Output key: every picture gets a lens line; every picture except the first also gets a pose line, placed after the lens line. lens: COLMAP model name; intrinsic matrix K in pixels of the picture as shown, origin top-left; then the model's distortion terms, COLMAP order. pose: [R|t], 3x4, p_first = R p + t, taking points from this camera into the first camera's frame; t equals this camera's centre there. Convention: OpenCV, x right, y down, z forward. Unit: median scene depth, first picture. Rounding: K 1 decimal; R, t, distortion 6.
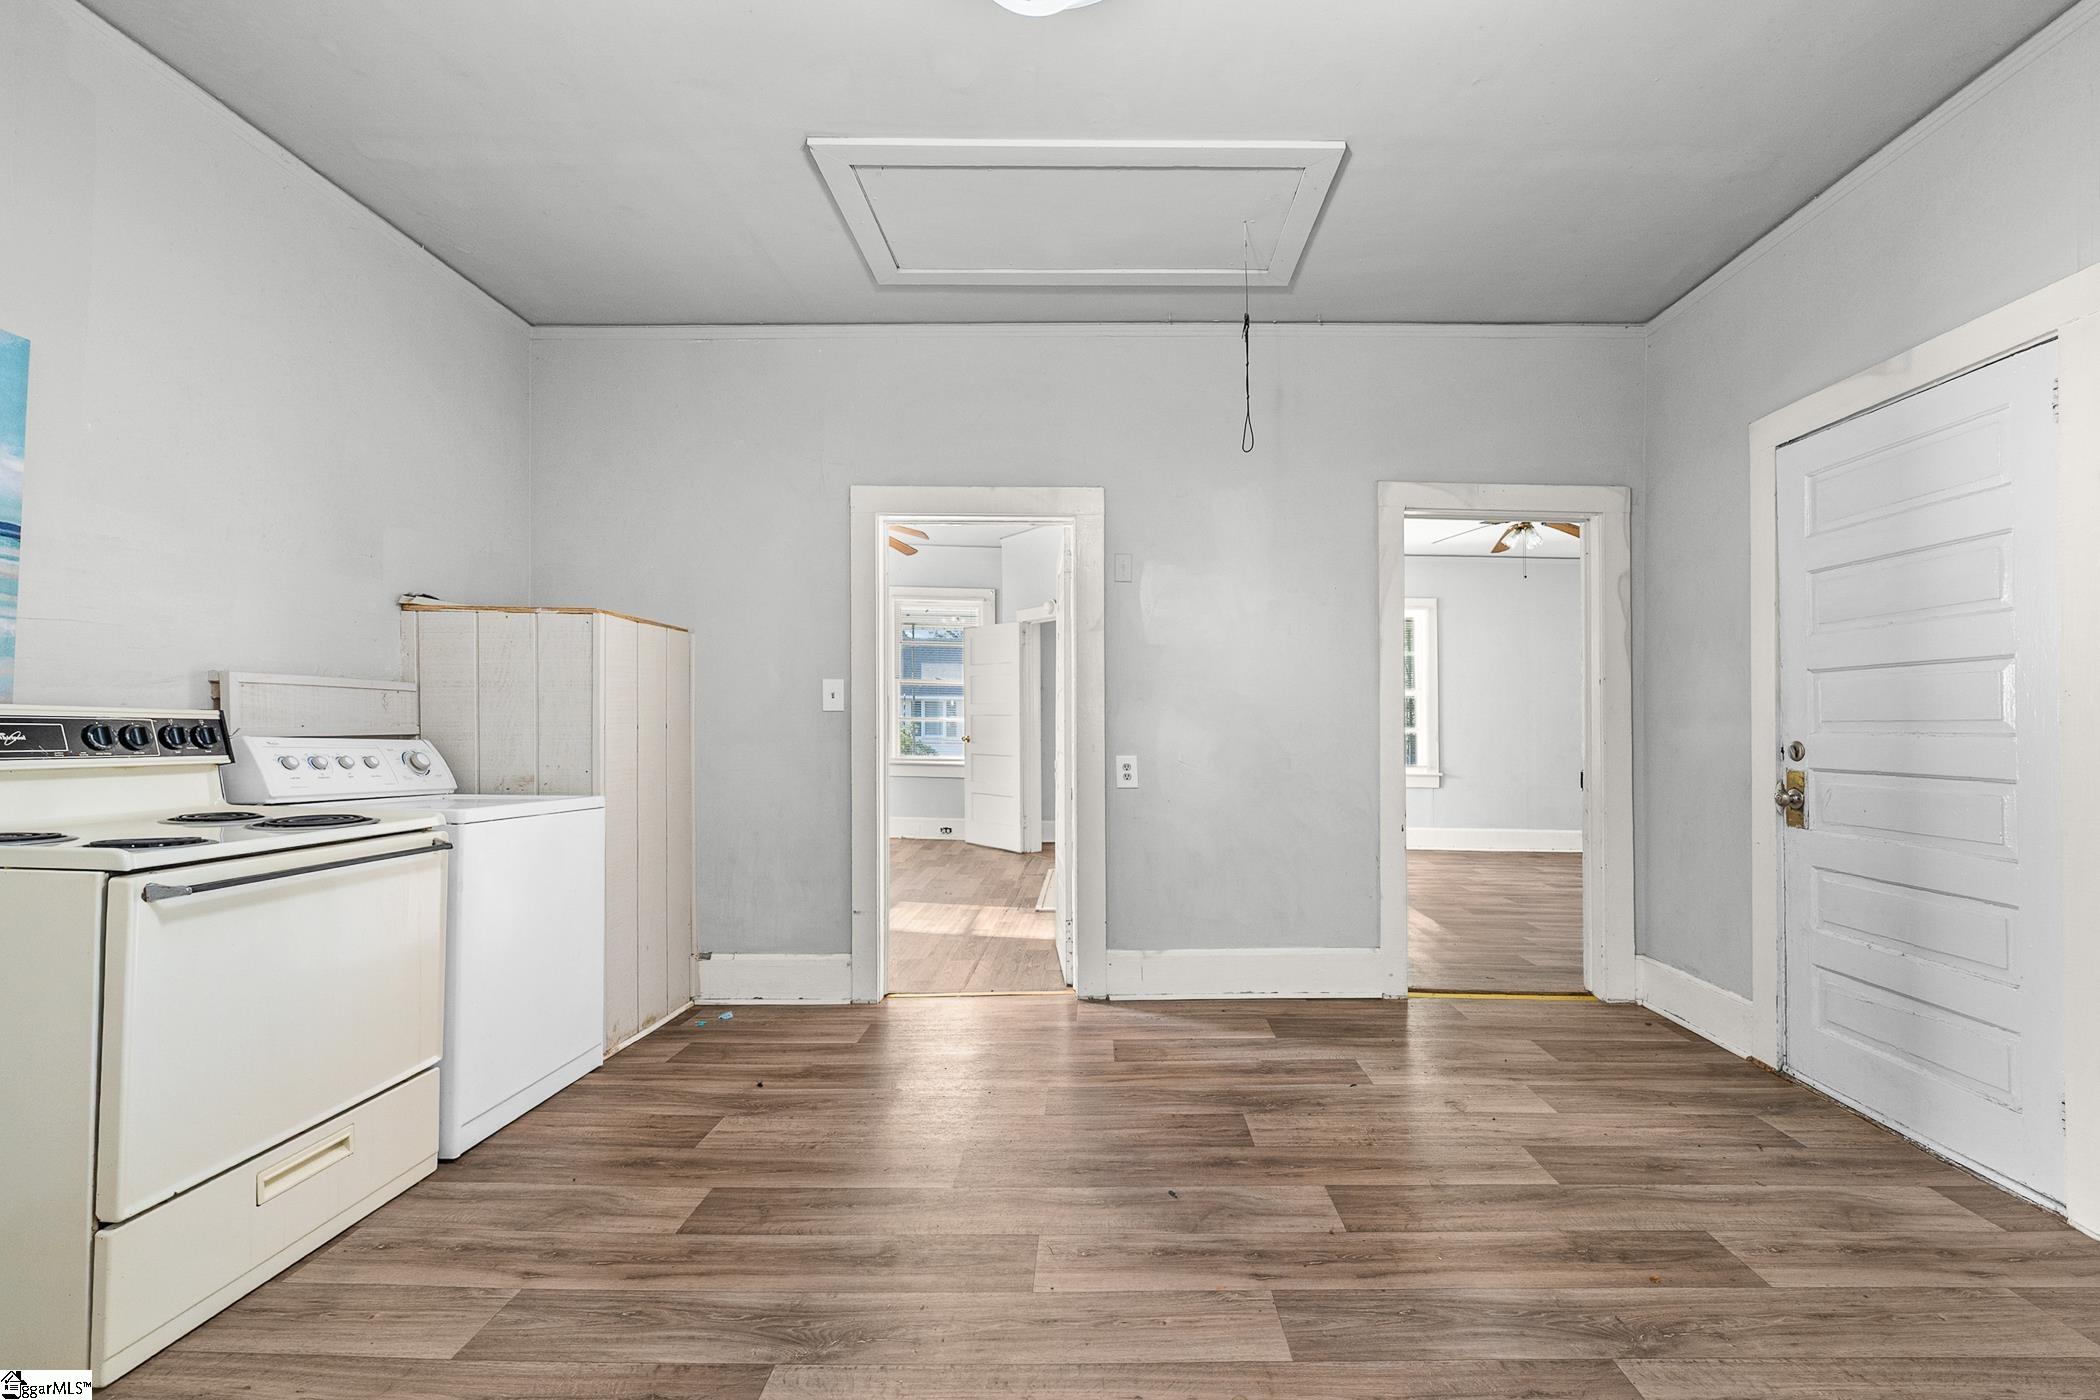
lens RADIAL K [[883.3, 0, 1107.9], [0, 883.3, 703.1], [0, 0, 1]] dist [0.000034, -0.000207]
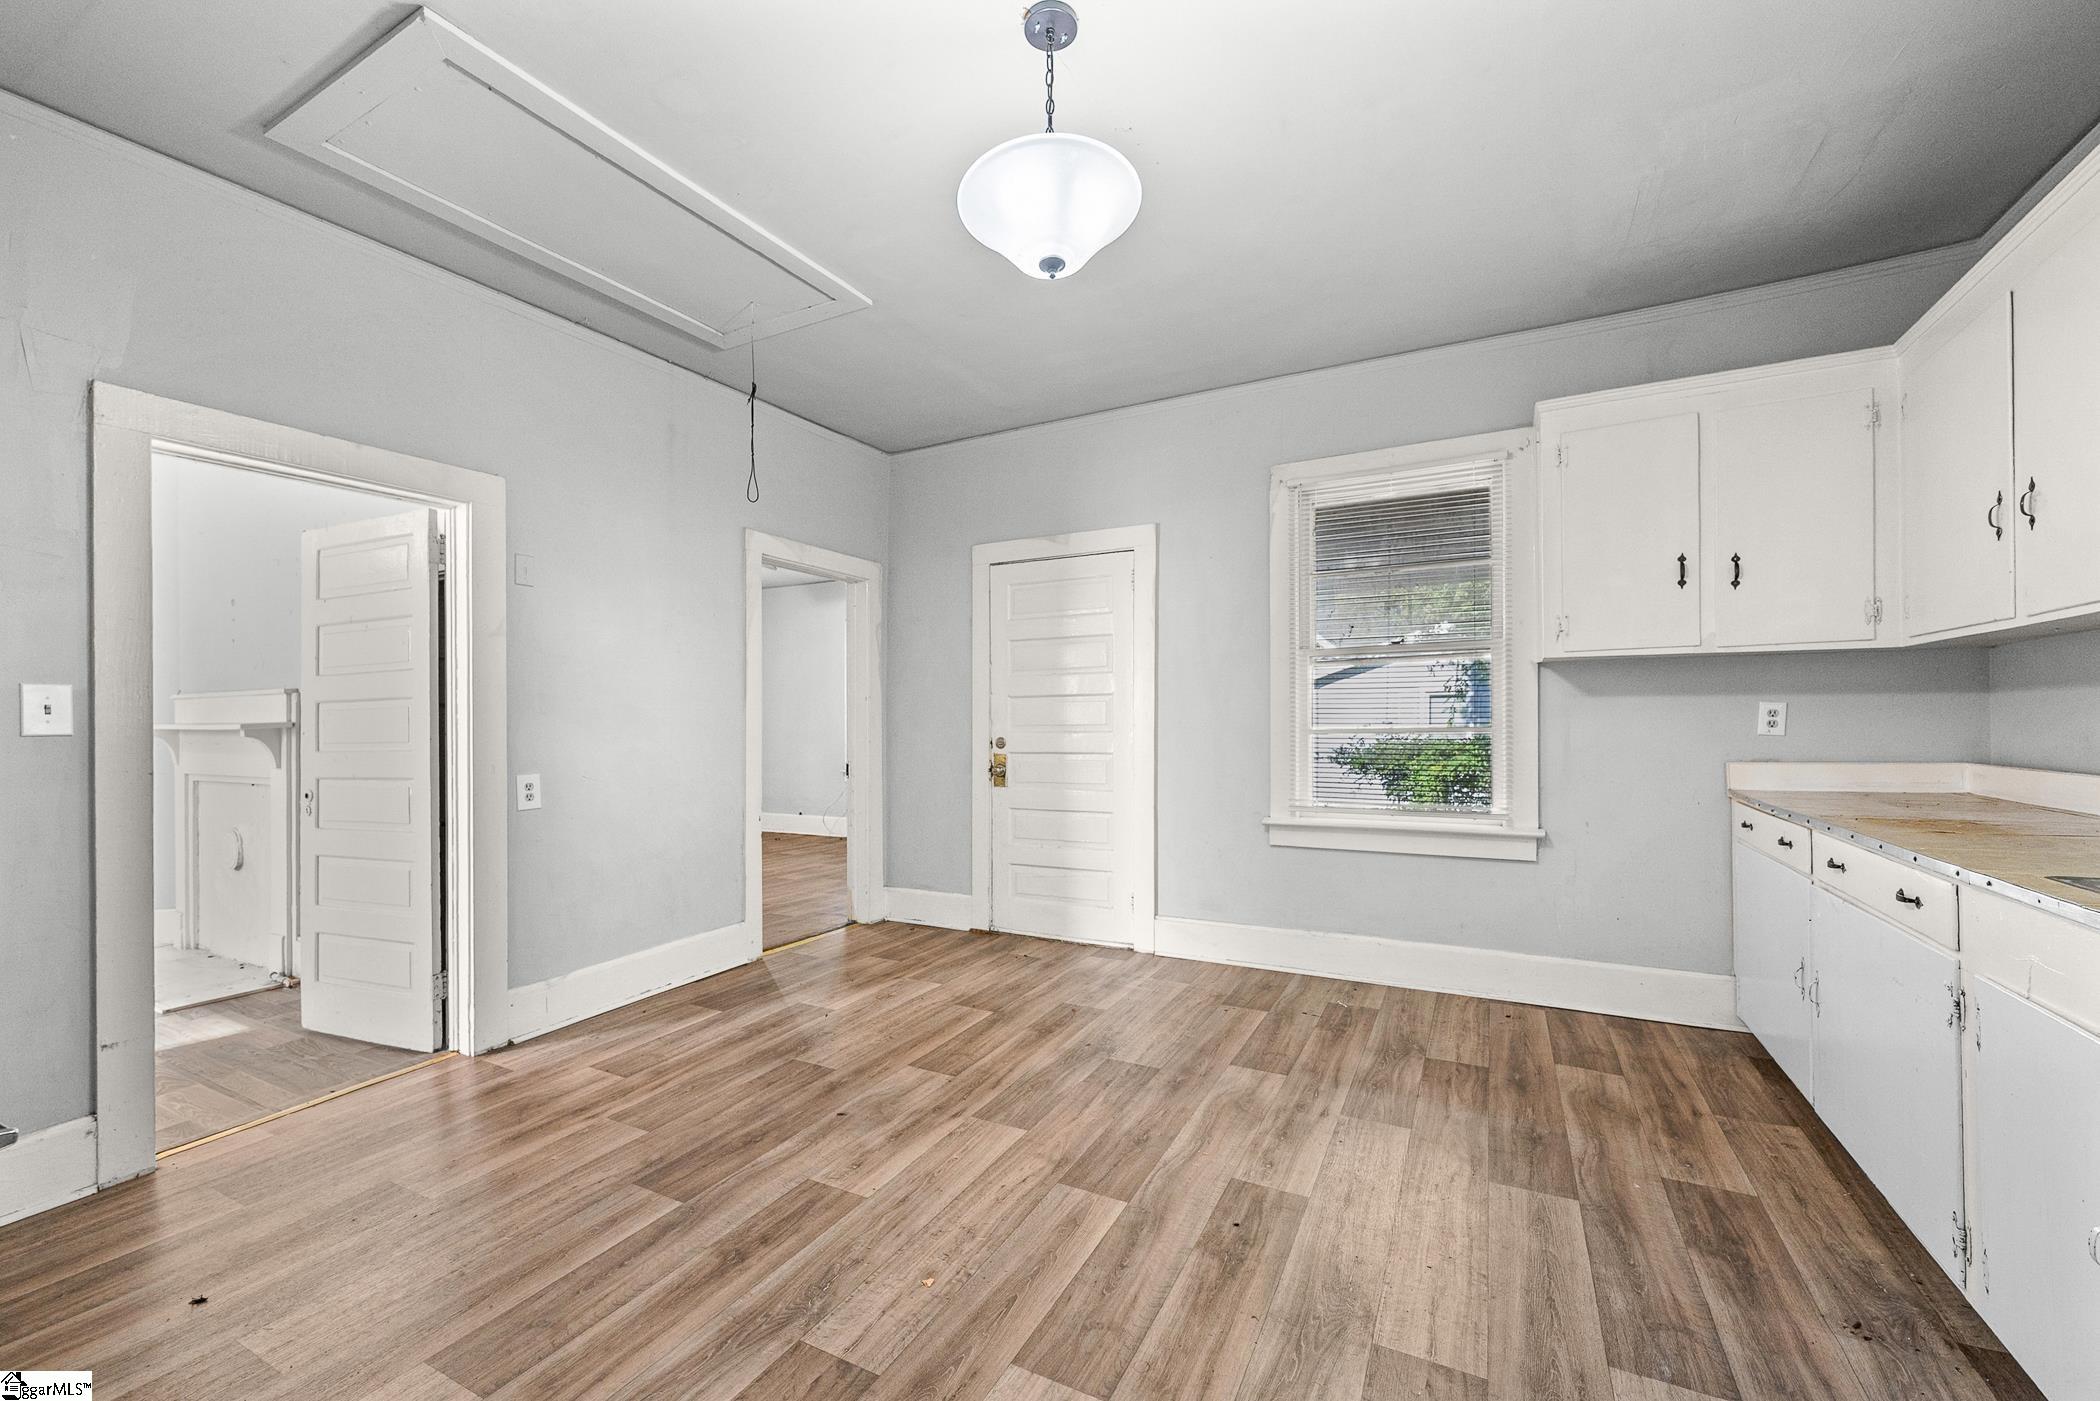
lens RADIAL K [[845.8, 0, 1043.7], [0, 845.8, 712.1], [0, 0, 1]] dist [-0.001057, 0.000162]
pose [[0.476365, -0.004665, 0.879235, -0.647551], [-0.004822, 0.999957, 0.007918, -0.019928], [-0.879234, -0.008012, 0.476322, 0.138423]]
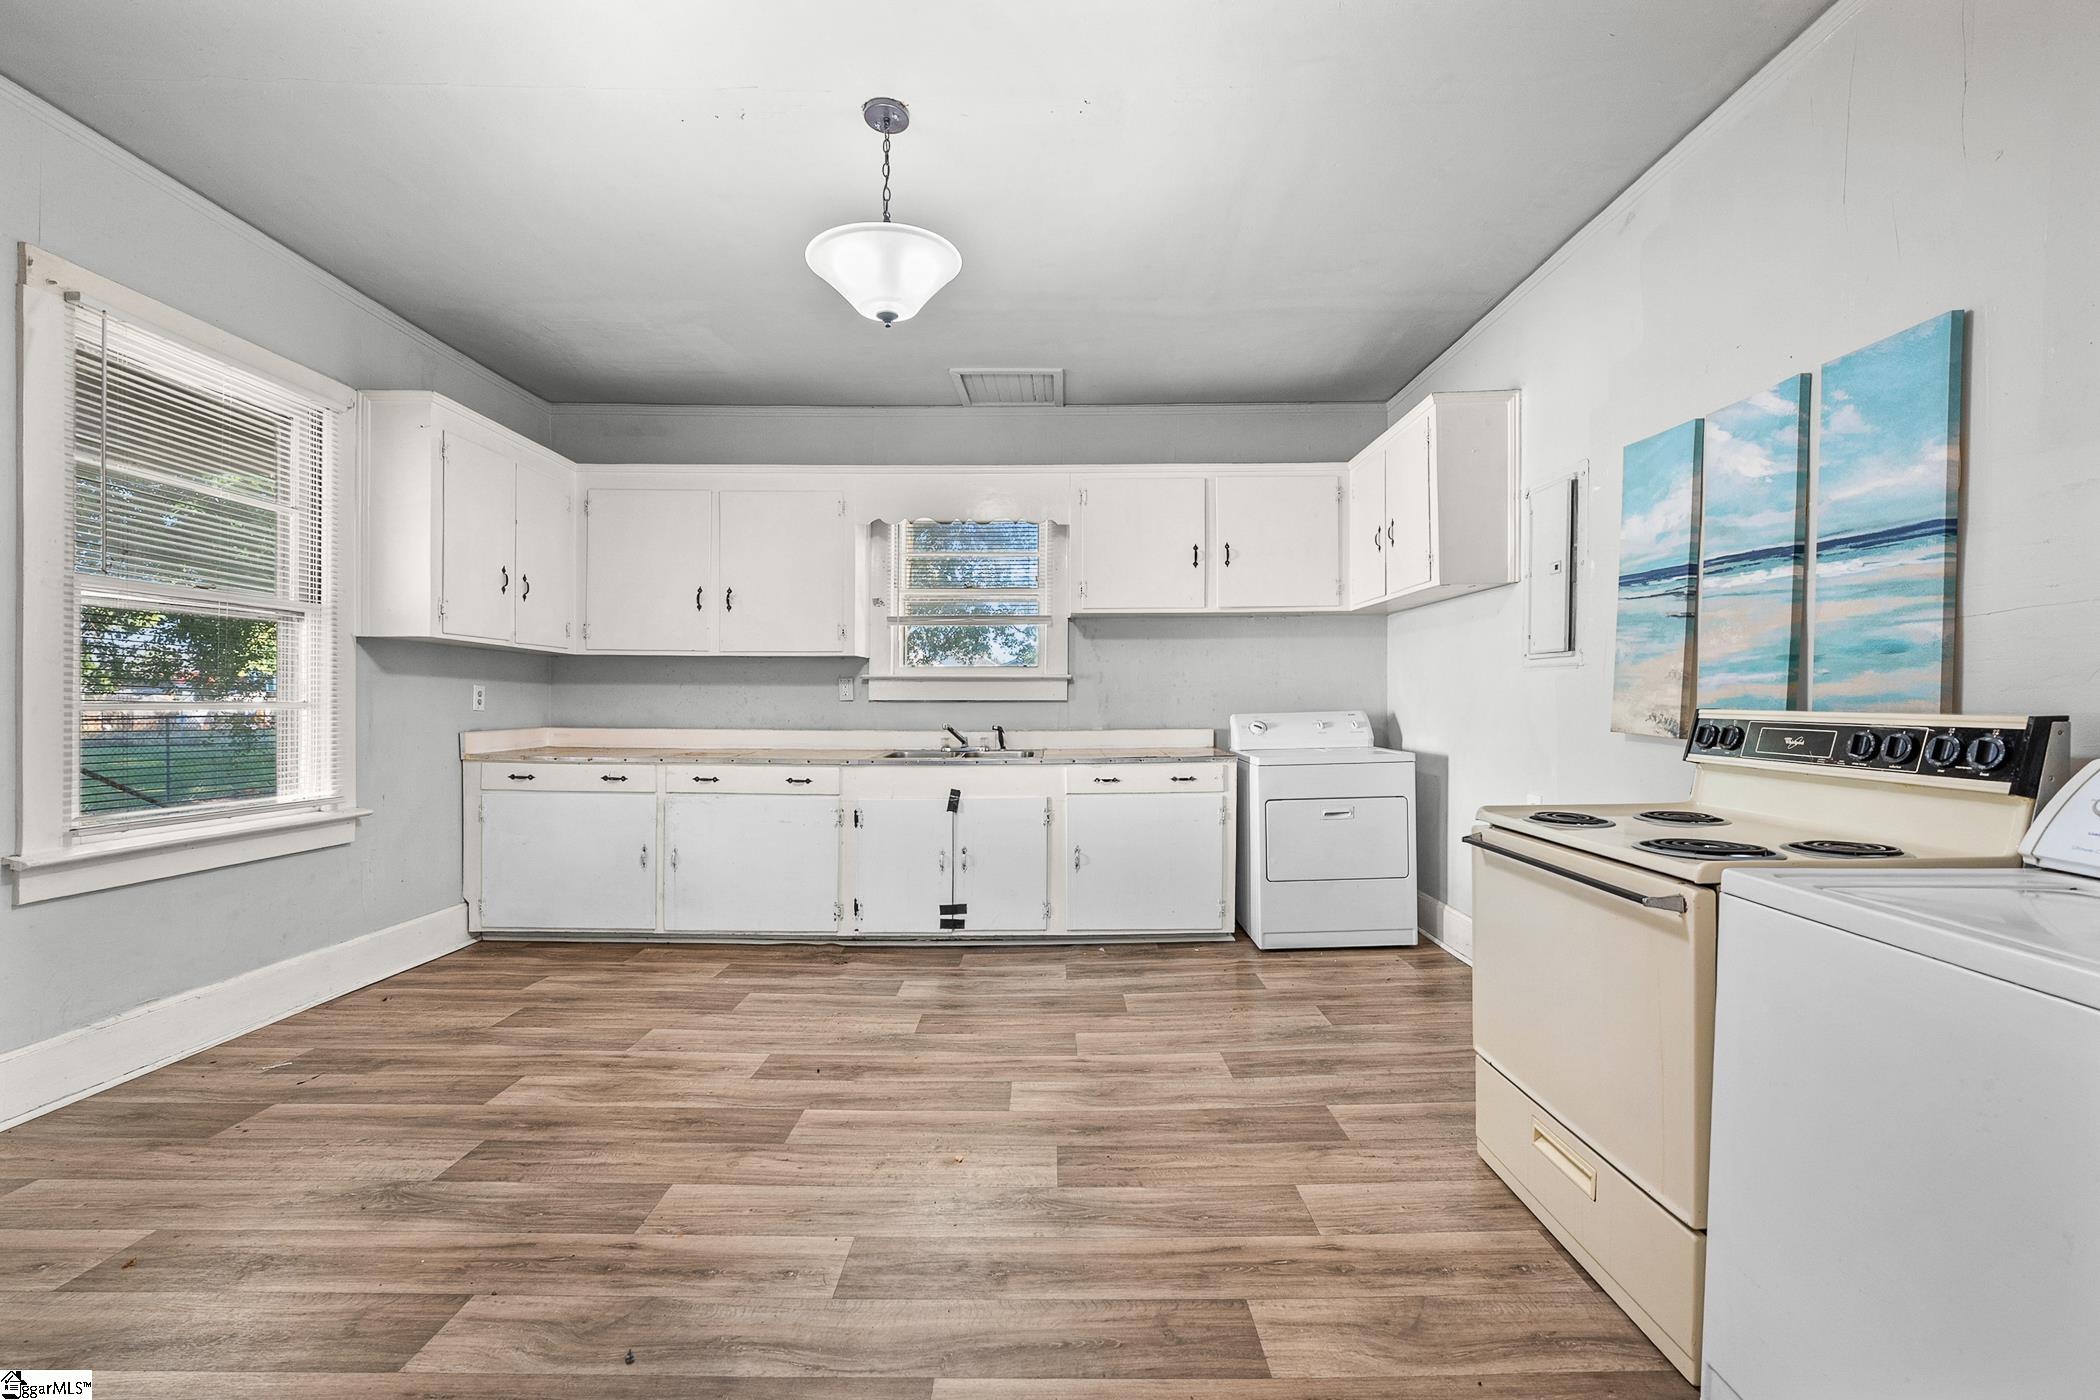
lens RADIAL K [[854.8, 0, 1060.4], [0, 854.8, 712.9], [0, 0, 1]] dist [-0.001039, 0.000040]
pose [[-0.999832, -0.018260, 0.001387, -0.208598], [-0.018278, 0.999721, -0.014931, 0.022553], [-0.001114, -0.014954, -0.999888, 1.313271]]
